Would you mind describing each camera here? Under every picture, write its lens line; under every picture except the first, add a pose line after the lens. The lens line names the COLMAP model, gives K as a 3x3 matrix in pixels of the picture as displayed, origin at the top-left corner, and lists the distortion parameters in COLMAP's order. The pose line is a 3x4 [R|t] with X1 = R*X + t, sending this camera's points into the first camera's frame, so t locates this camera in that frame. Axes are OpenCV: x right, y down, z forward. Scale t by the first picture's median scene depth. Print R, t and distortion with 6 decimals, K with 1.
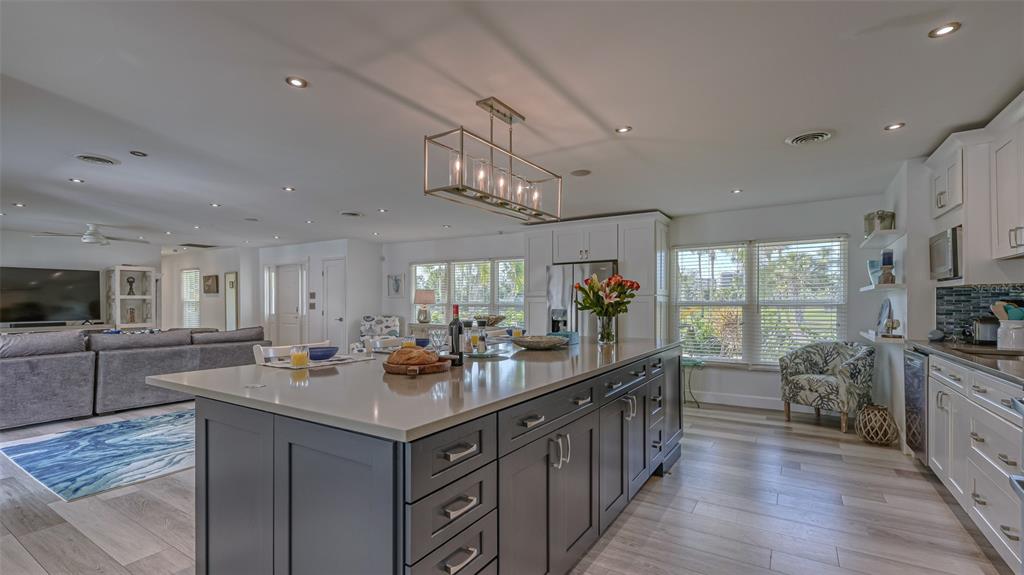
lens RADIAL K [[441.2, 0, 513.0], [0, 441.2, 304.9], [0, 0, 1]] dist [0.003088, -0.000494]
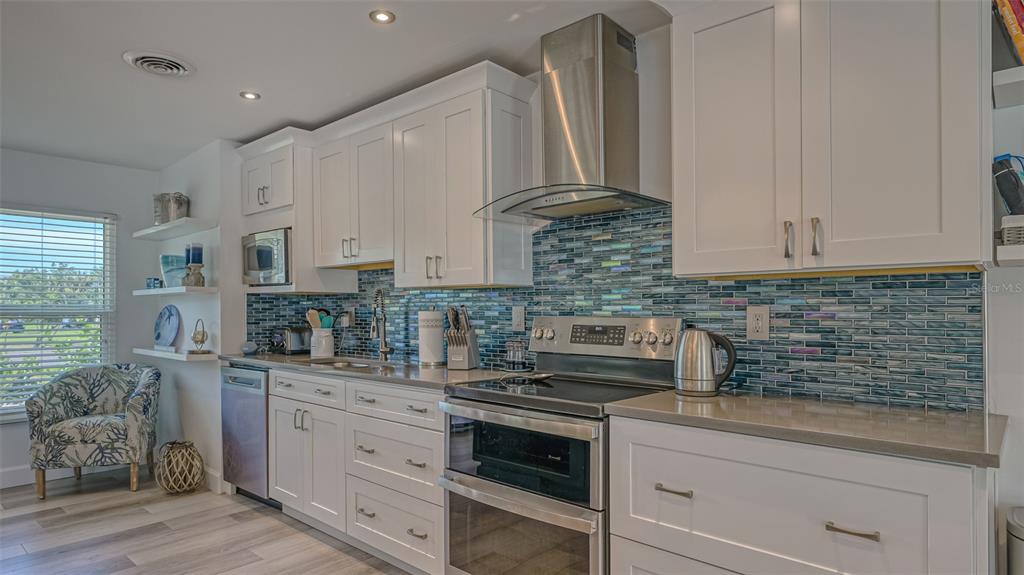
lens RADIAL K [[576.8, 0, 499.7], [0, 576.8, 309.8], [0, 0, 1]] dist [0.002719, 0.000556]
pose [[0.168627, 0.009904, 0.985630, -0.068431], [-0.003119, 0.999950, -0.009514, 0.001910], [-0.985675, -0.001469, 0.168650, 0.225577]]
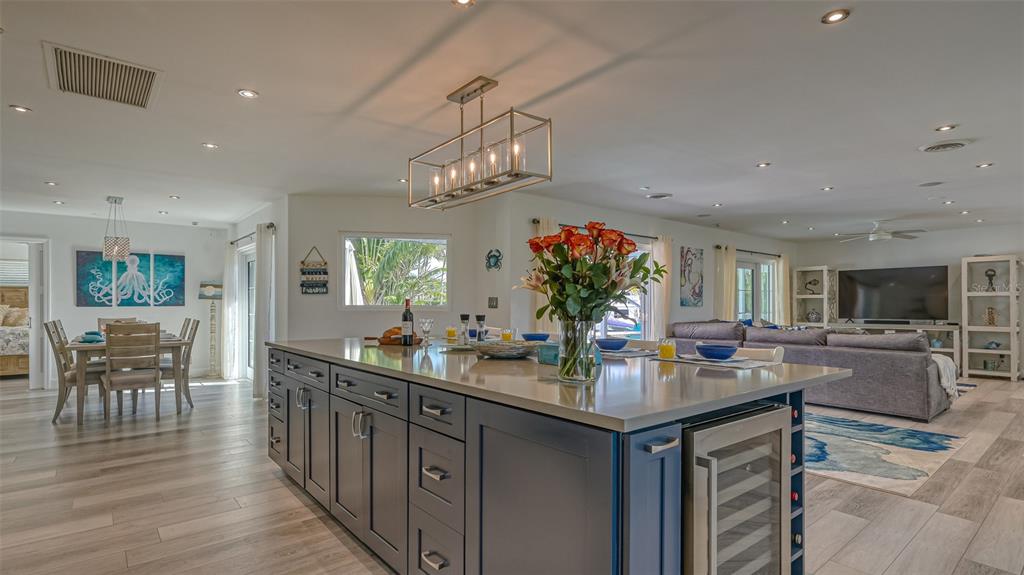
lens RADIAL K [[500.1, 0, 510.9], [0, 500.1, 303.3], [0, 0, 1]] dist [0.013820, -0.004308]
pose [[-0.302328, -0.001355, -0.953203, 0.533792], [-0.003559, 0.999994, -0.000293, 0.005898], [0.953197, 0.003304, -0.302331, 0.775739]]
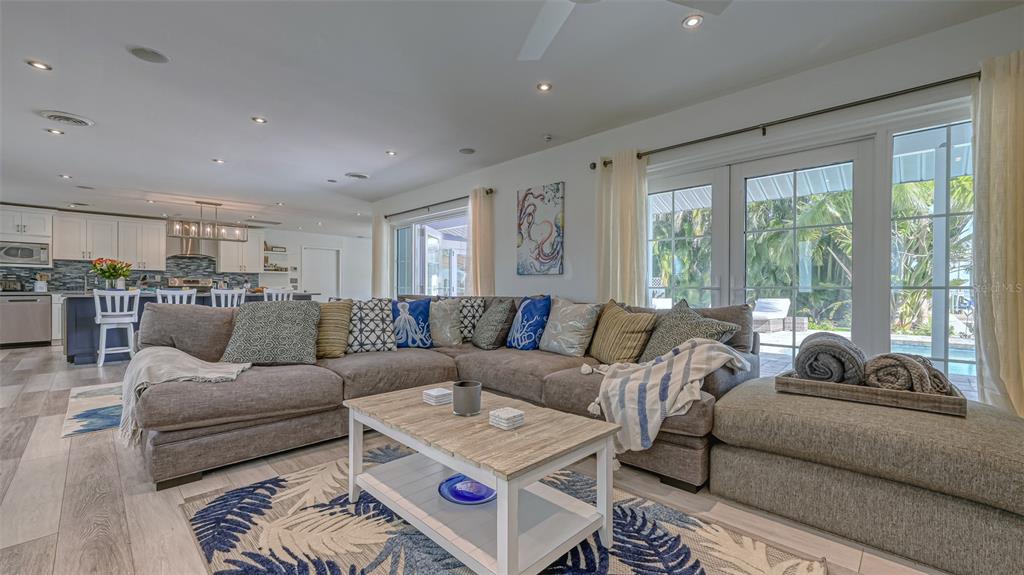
lens RADIAL K [[422.3, 0, 511.9], [0, 422.3, 287.7], [0, 0, 1]] dist [0.005288, -0.001117]
pose [[-0.974429, -0.002839, 0.224680, -1.359699], [-0.002929, 0.999996, -0.000071, 0.040894], [-0.224678, -0.000727, -0.974433, 1.752877]]
